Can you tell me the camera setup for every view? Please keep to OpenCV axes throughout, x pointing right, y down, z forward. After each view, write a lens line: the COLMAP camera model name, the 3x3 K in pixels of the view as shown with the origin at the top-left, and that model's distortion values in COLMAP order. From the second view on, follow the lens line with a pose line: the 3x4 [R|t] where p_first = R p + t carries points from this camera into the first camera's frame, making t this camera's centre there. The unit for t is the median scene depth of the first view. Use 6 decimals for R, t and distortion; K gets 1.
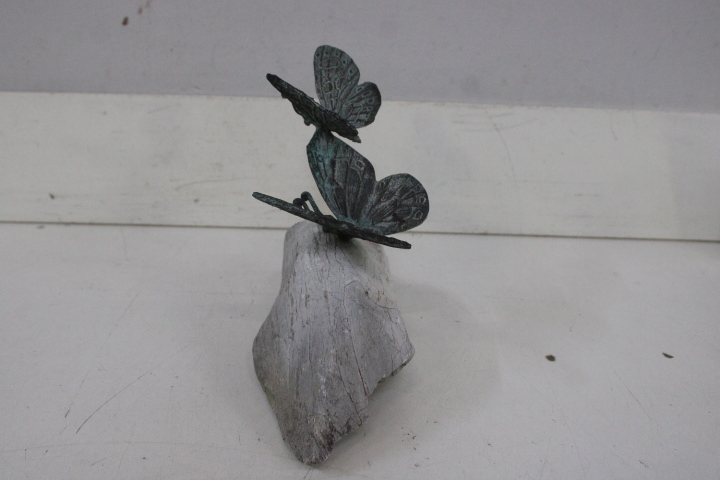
lens RADIAL K [[789.7, 0, 360.0], [0, 789.7, 240.0], [0, 0, 1]] dist [-0.123322, 0.156074]
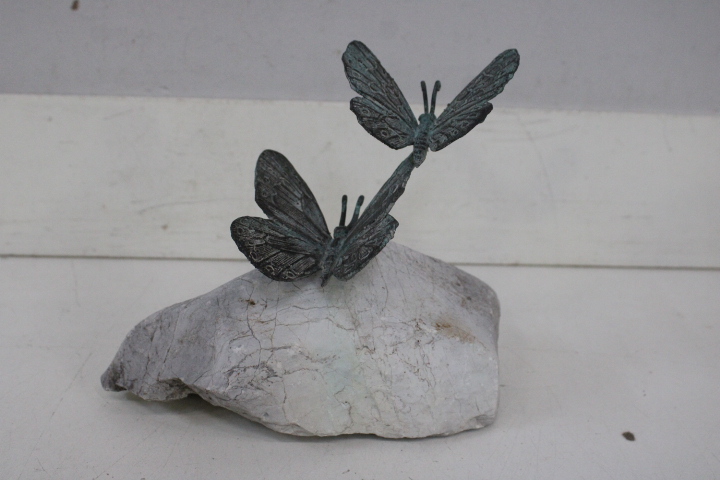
lens RADIAL K [[789.7, 0, 360.0], [0, 789.7, 240.0], [0, 0, 1]] dist [-0.123322, 0.156074]
pose [[0.999040, -0.006334, 0.043353, -0.042222], [0.006440, 0.999977, -0.002324, -0.033551], [-0.043337, 0.002601, 0.999057, 0.181921]]
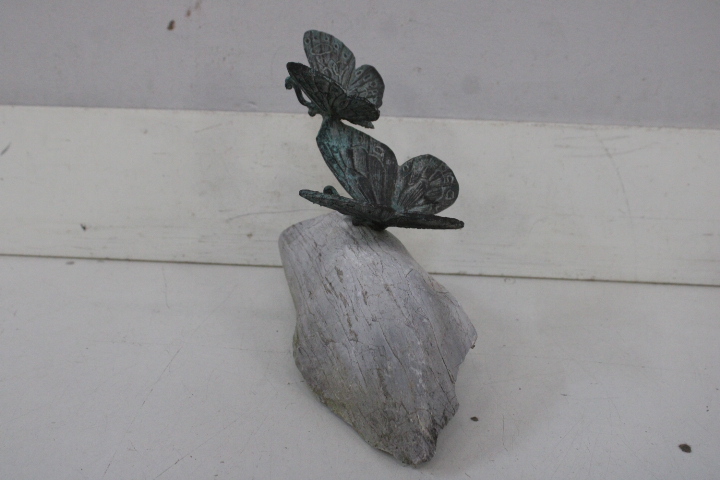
lens RADIAL K [[852.0, 0, 360.0], [0, 852.0, 240.0], [0, 0, 1]] dist [-0.087229, 0.049338]
pose [[0.996983, 0.015477, -0.076066, -0.019078], [-0.016876, 0.999700, -0.017780, -0.030648], [0.075768, 0.019010, 0.996944, 0.089117]]
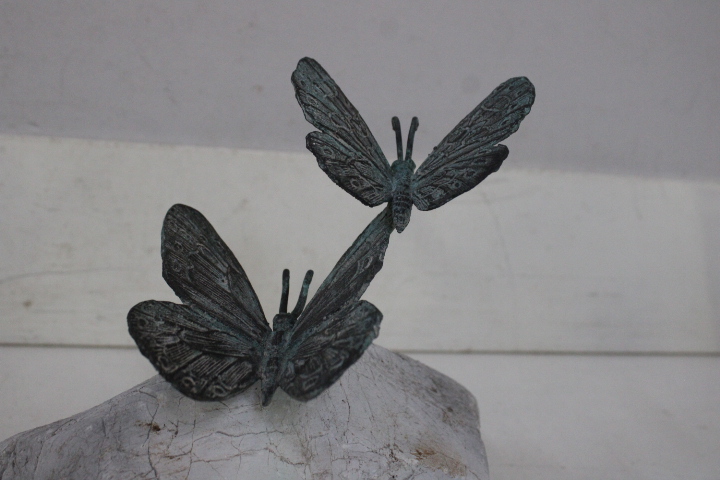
lens RADIAL K [[789.7, 0, 360.0], [0, 789.7, 240.0], [0, 0, 1]] dist [-0.123322, 0.156074]
pose [[0.980239, 0.014898, 0.197254, -0.072514], [0.001992, 0.996366, -0.085153, -0.047799], [-0.197806, 0.083863, 0.976647, 0.344895]]
